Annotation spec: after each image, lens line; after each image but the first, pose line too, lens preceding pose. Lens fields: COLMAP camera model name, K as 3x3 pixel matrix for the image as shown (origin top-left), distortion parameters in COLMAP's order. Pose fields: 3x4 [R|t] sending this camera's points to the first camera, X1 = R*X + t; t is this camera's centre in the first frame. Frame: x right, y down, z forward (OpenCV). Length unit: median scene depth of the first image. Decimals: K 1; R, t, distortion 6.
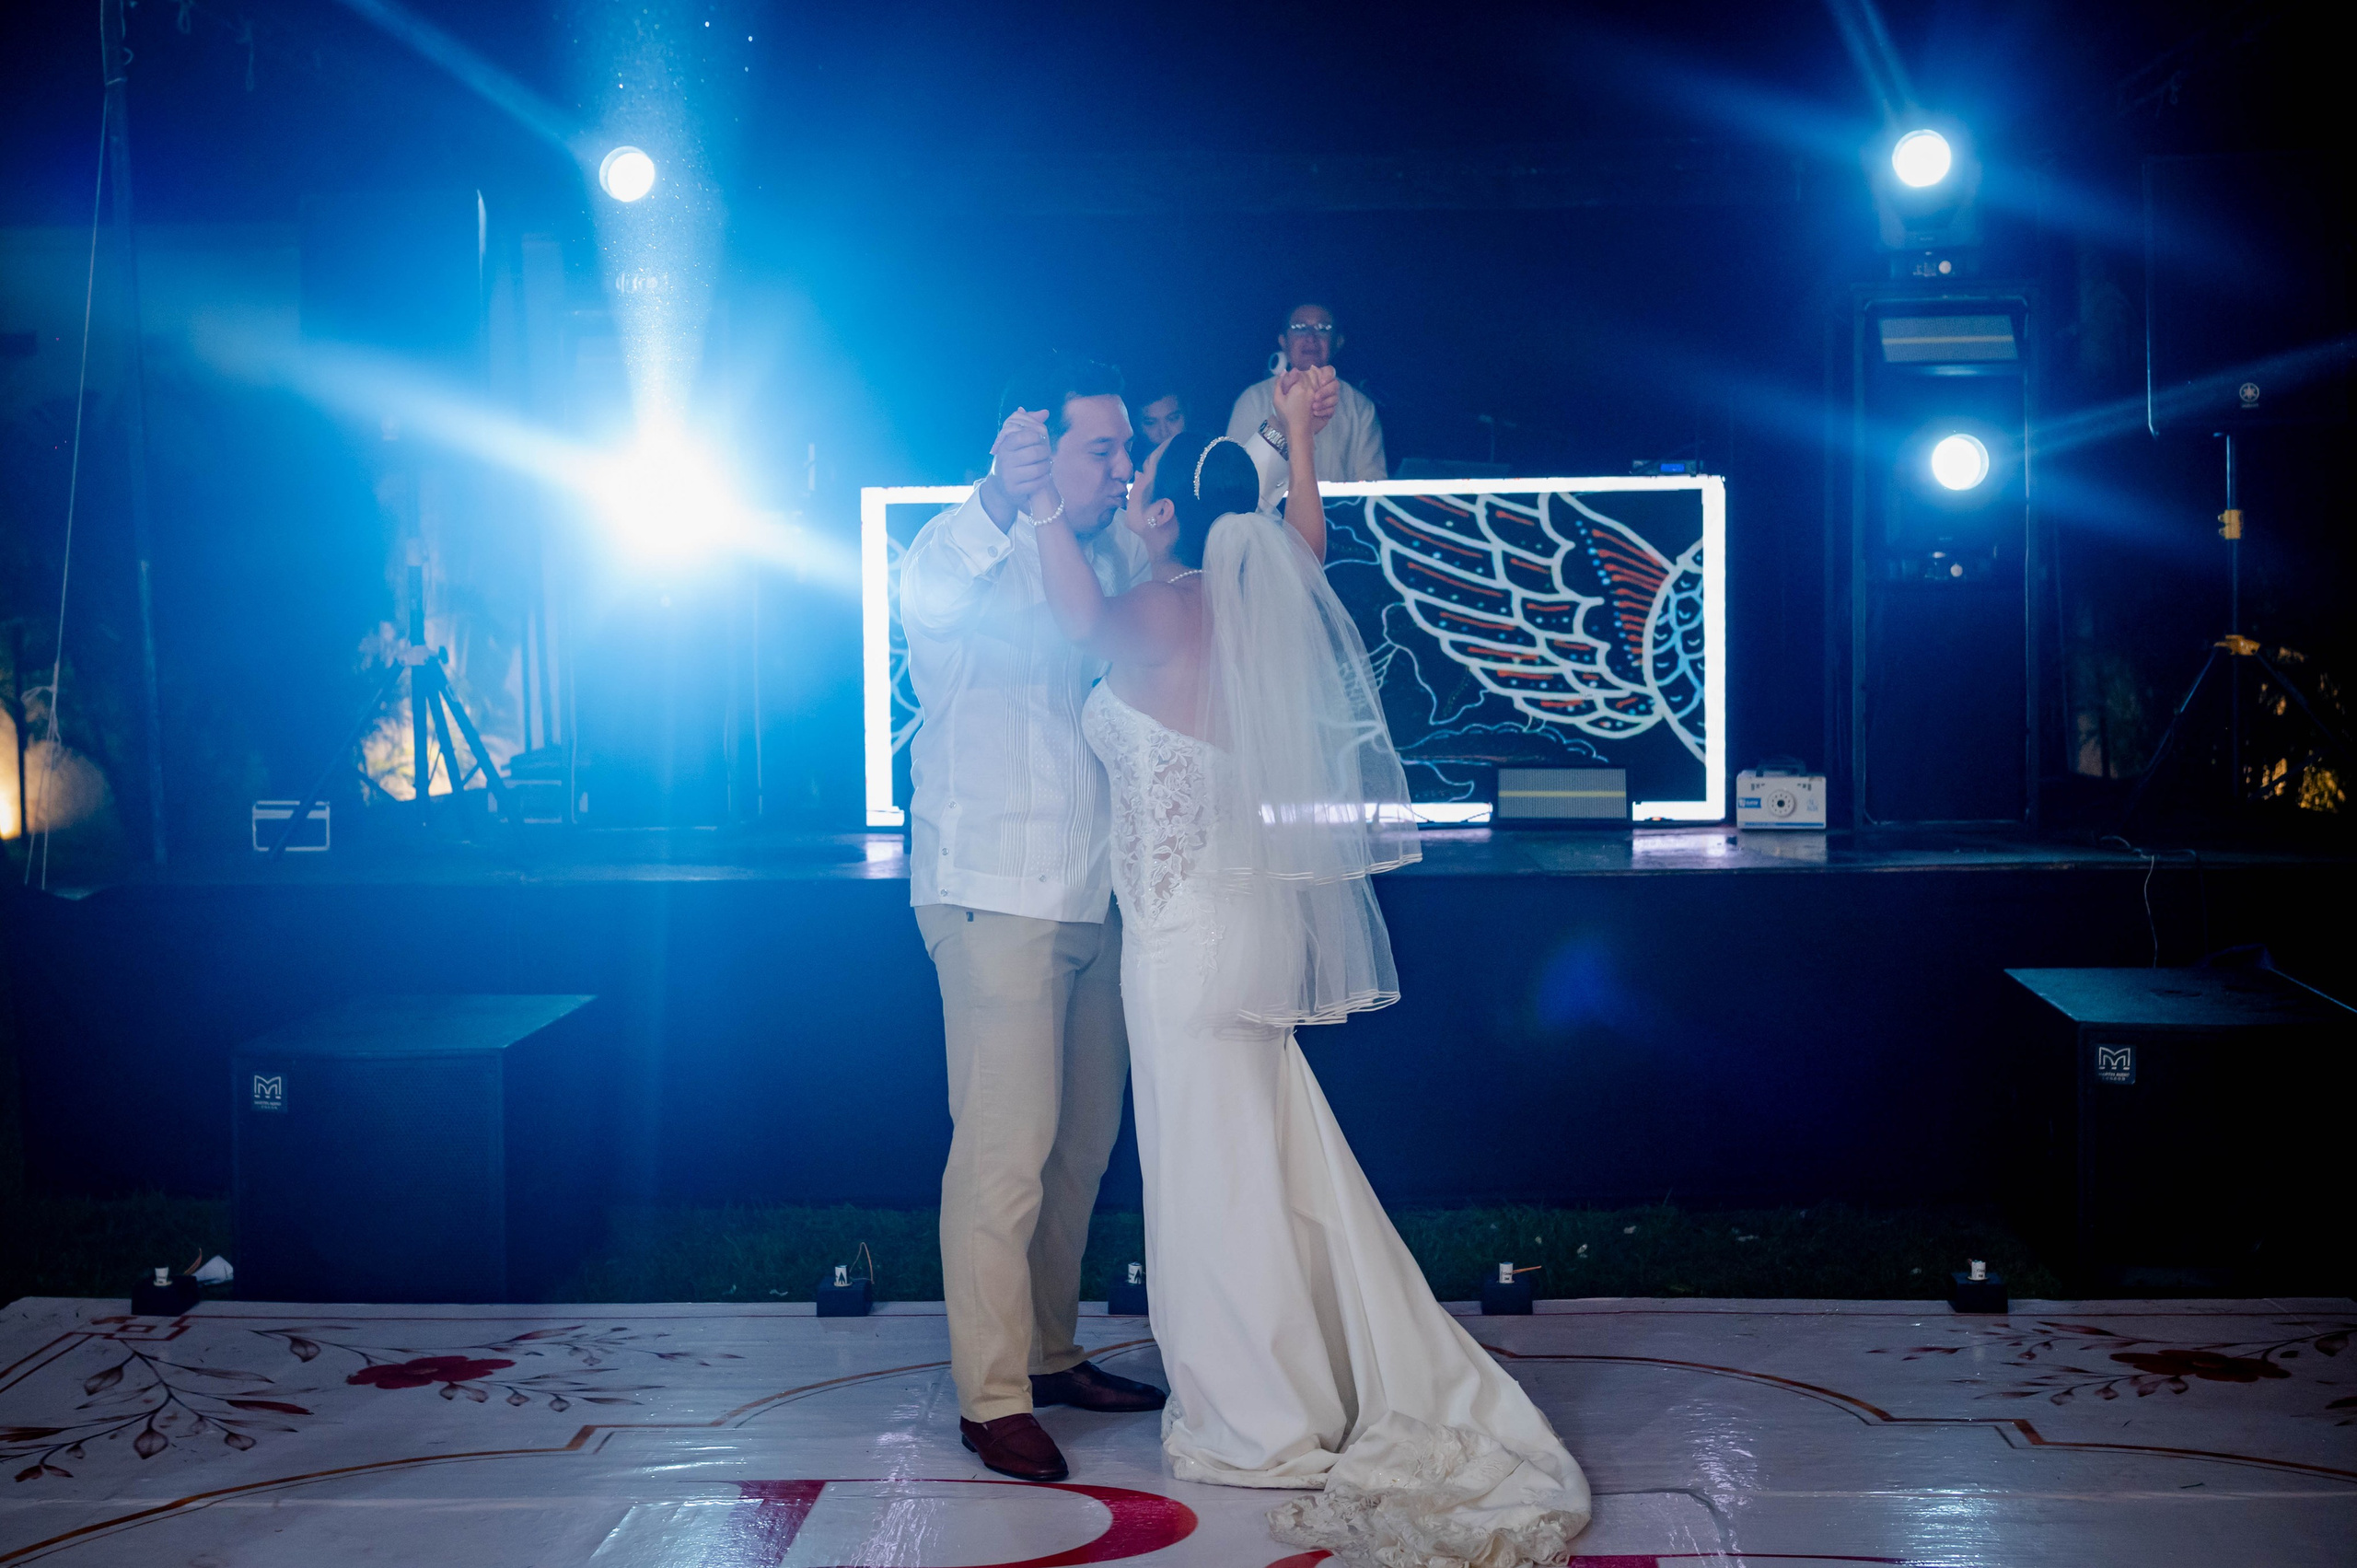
lens RADIAL K [[2851.2, 0, 1120.3], [0, 2851.2, 739.3], [0, 0, 1]] dist [-0.013316, 0.052212]
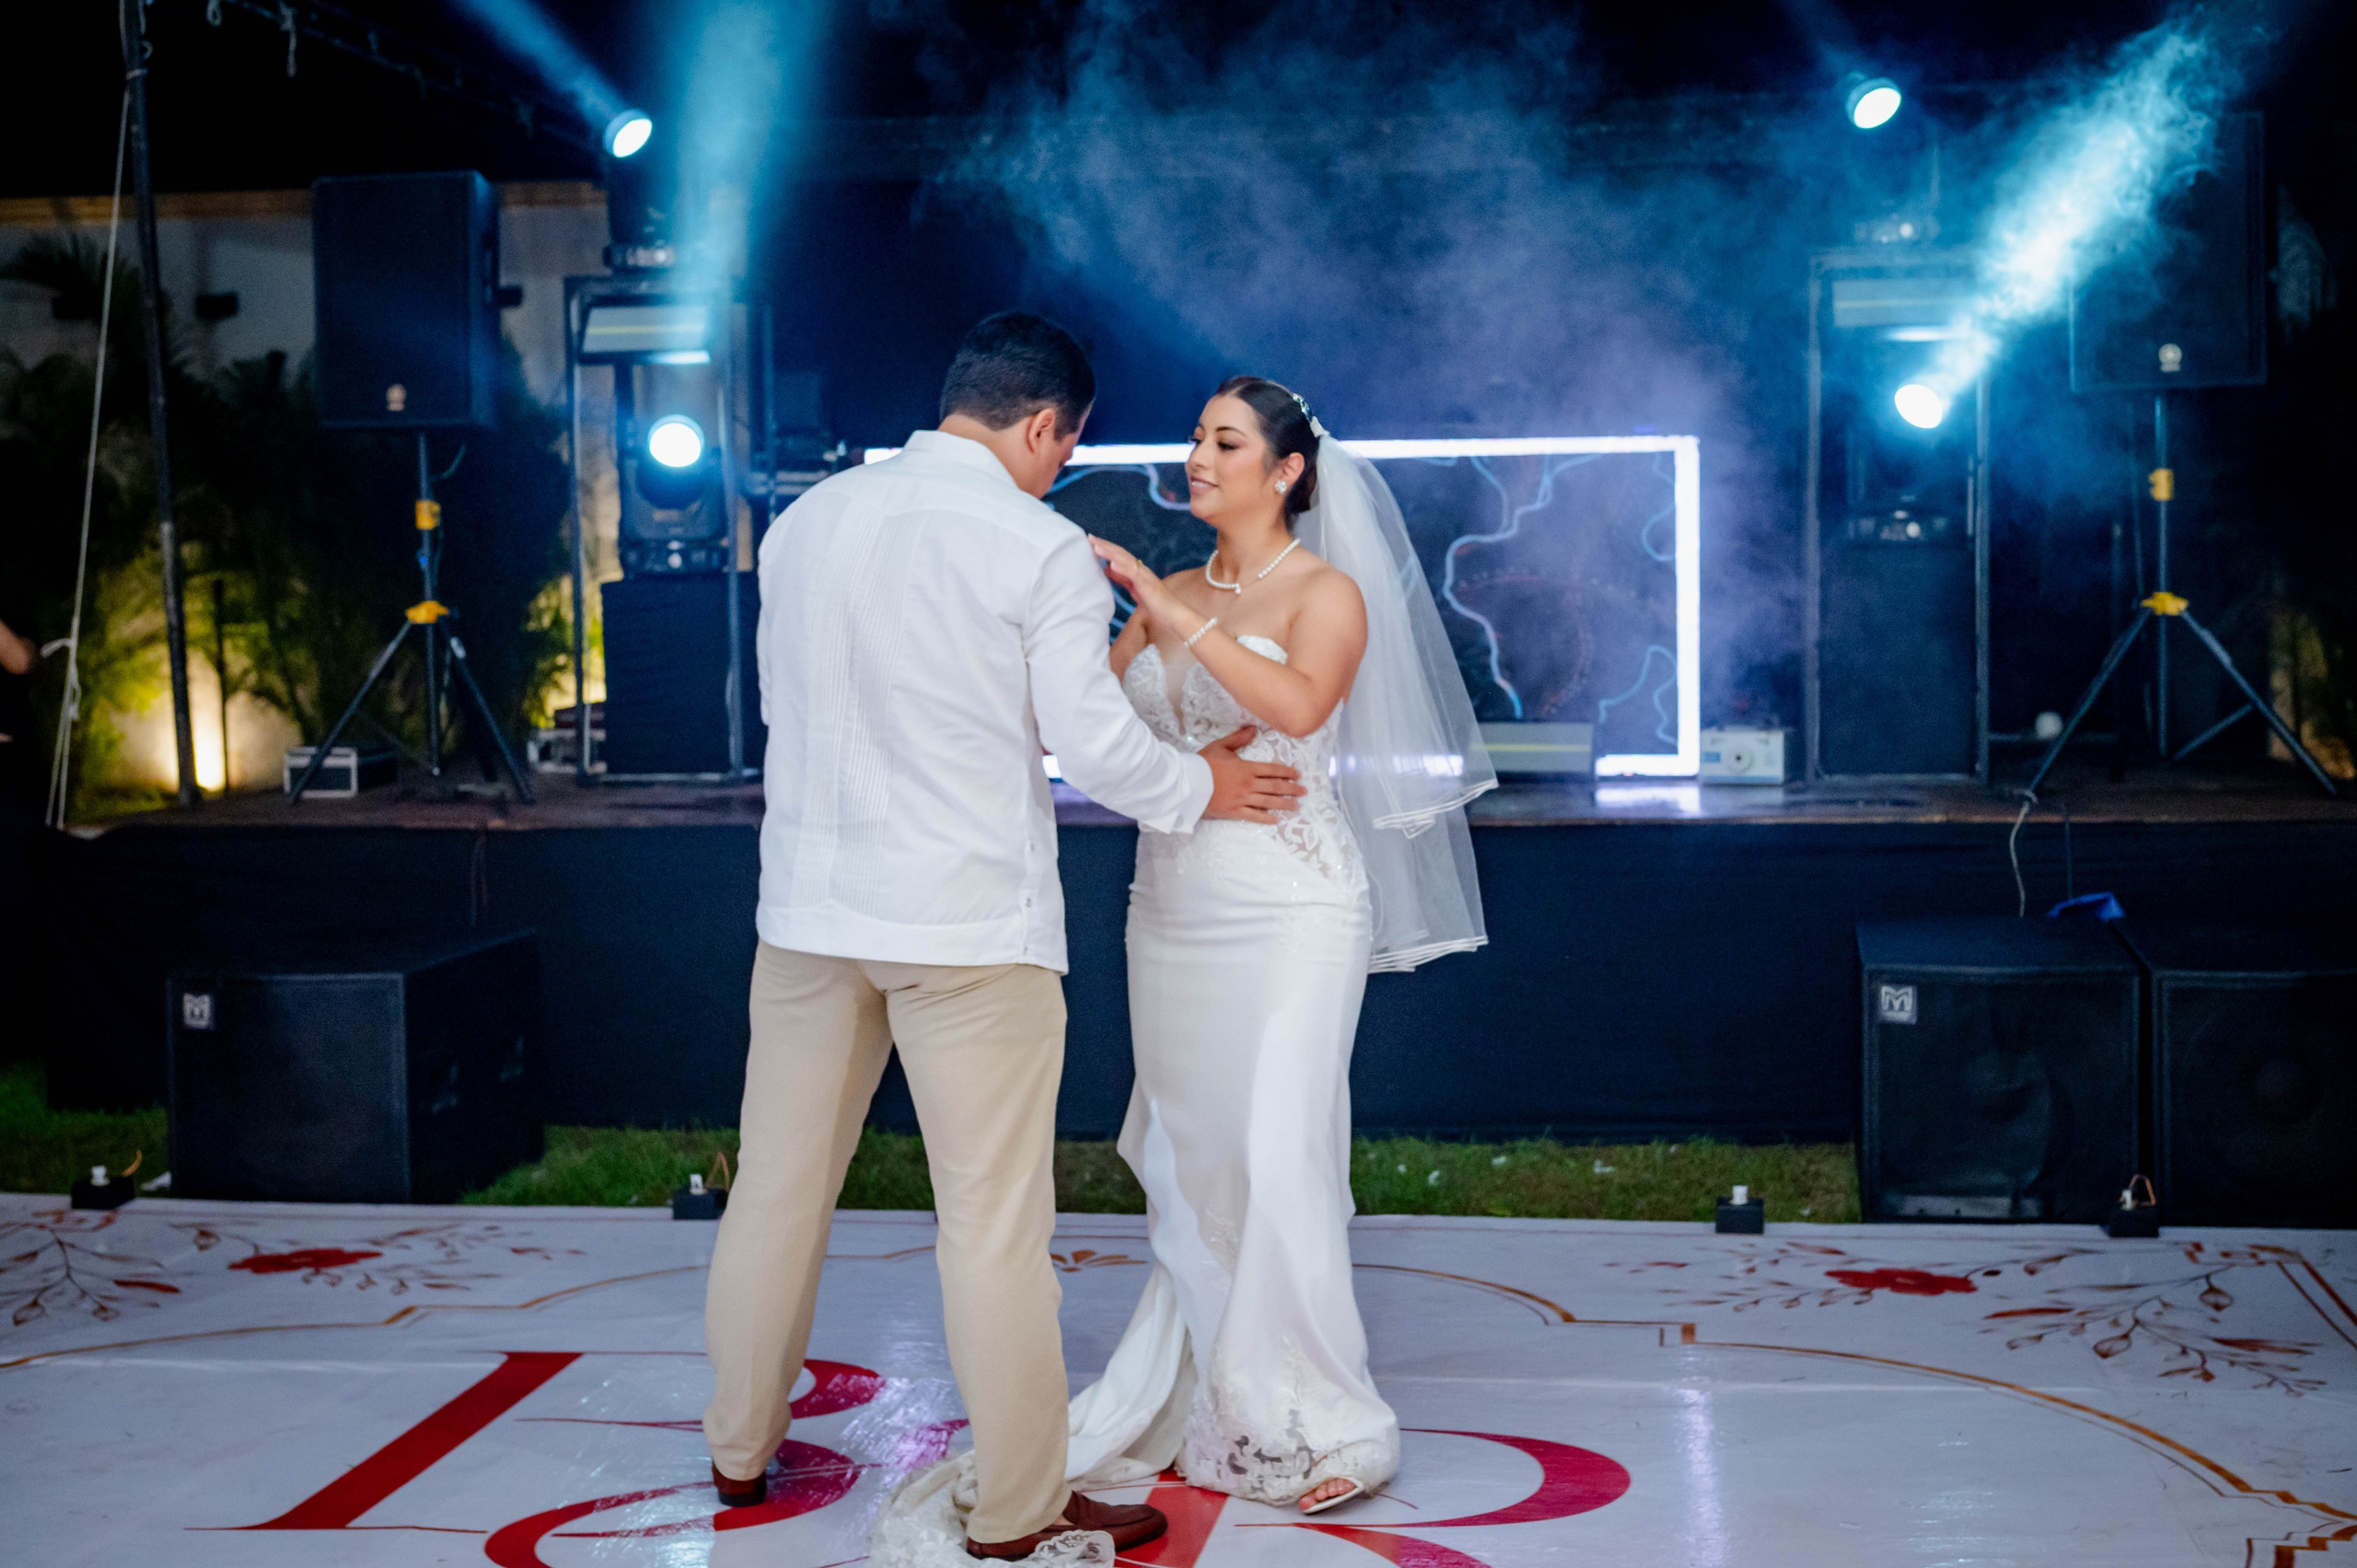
lens RADIAL K [[2957.7, 0, 1231.2], [0, 2957.7, 776.2], [0, 0, 1]] dist [-0.006484, 0.027251]
pose [[0.996951, 0.005285, -0.077854, 0.188851], [-0.003200, 0.999634, 0.026879, 0.001519], [0.077967, -0.026548, 0.996602, -0.103773]]
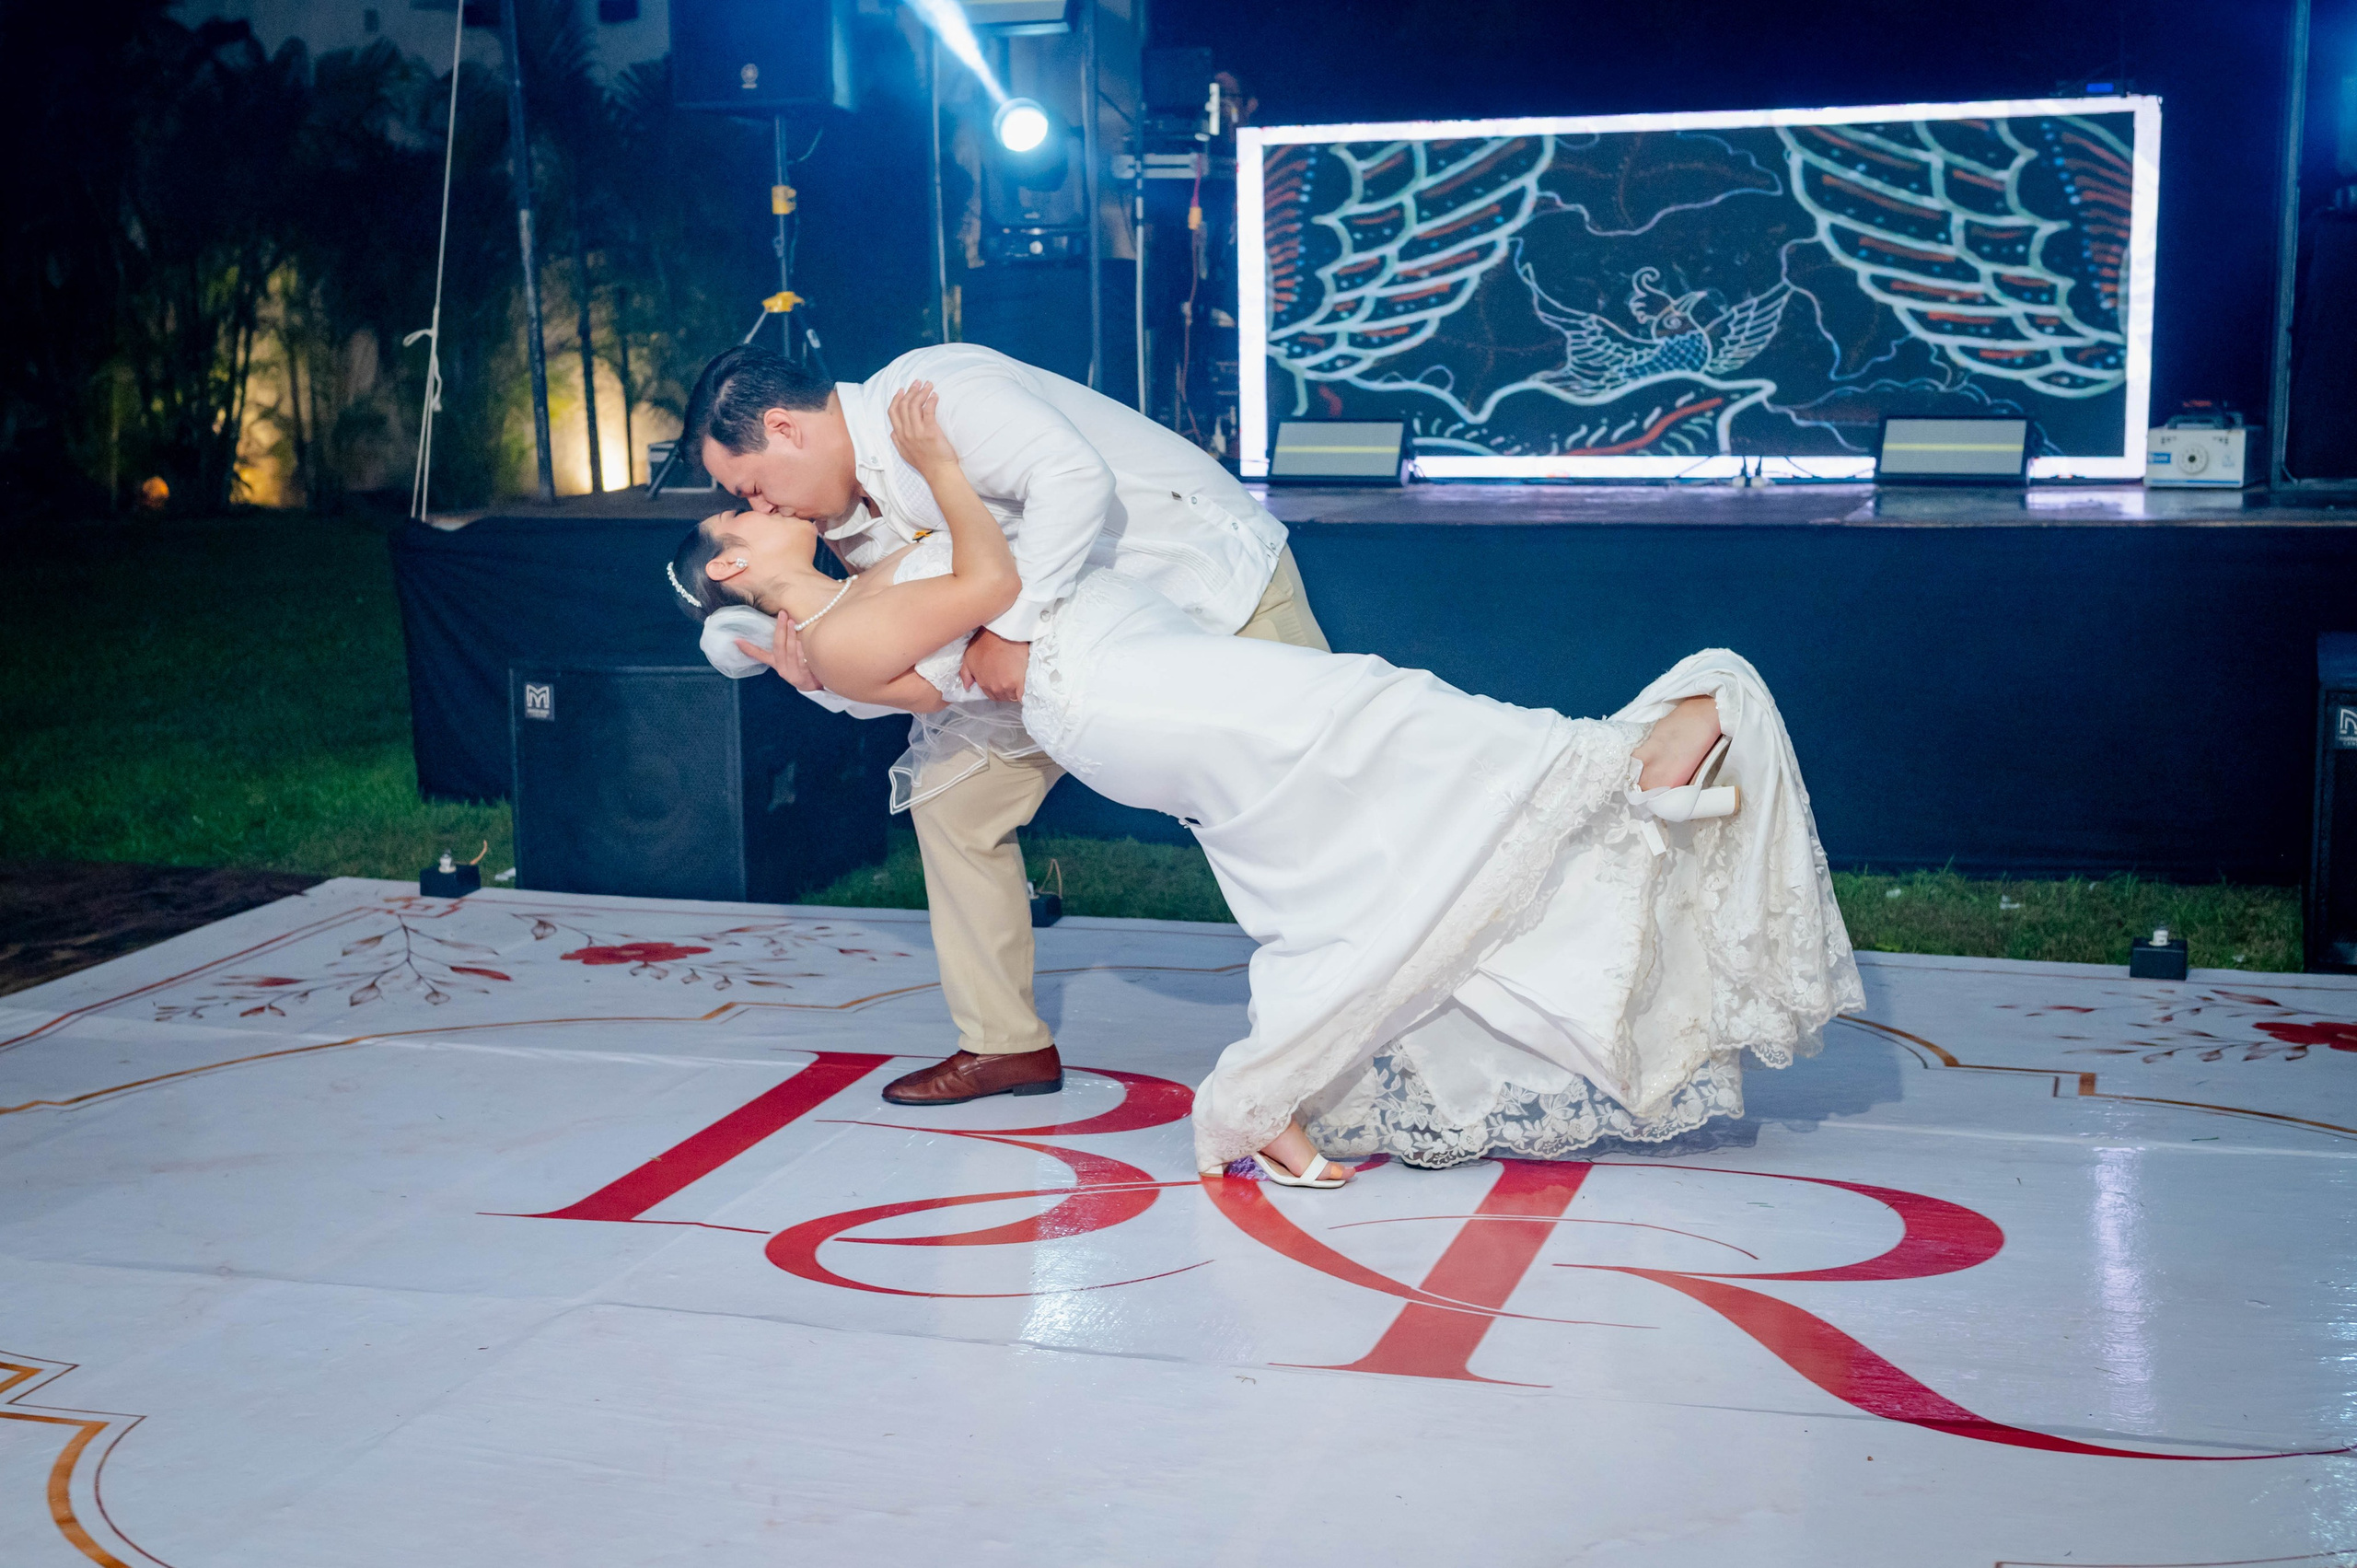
lens RADIAL K [[3001.3, 0, 1097.6], [0, 3001.3, 820.9], [0, 0, 1]] dist [-0.006415, 0.029833]
pose [[0.965513, 0.039480, -0.257343, 0.205624], [-0.005028, 0.991079, 0.133180, 0.015841], [0.260306, -0.127293, 0.957098, -0.046057]]
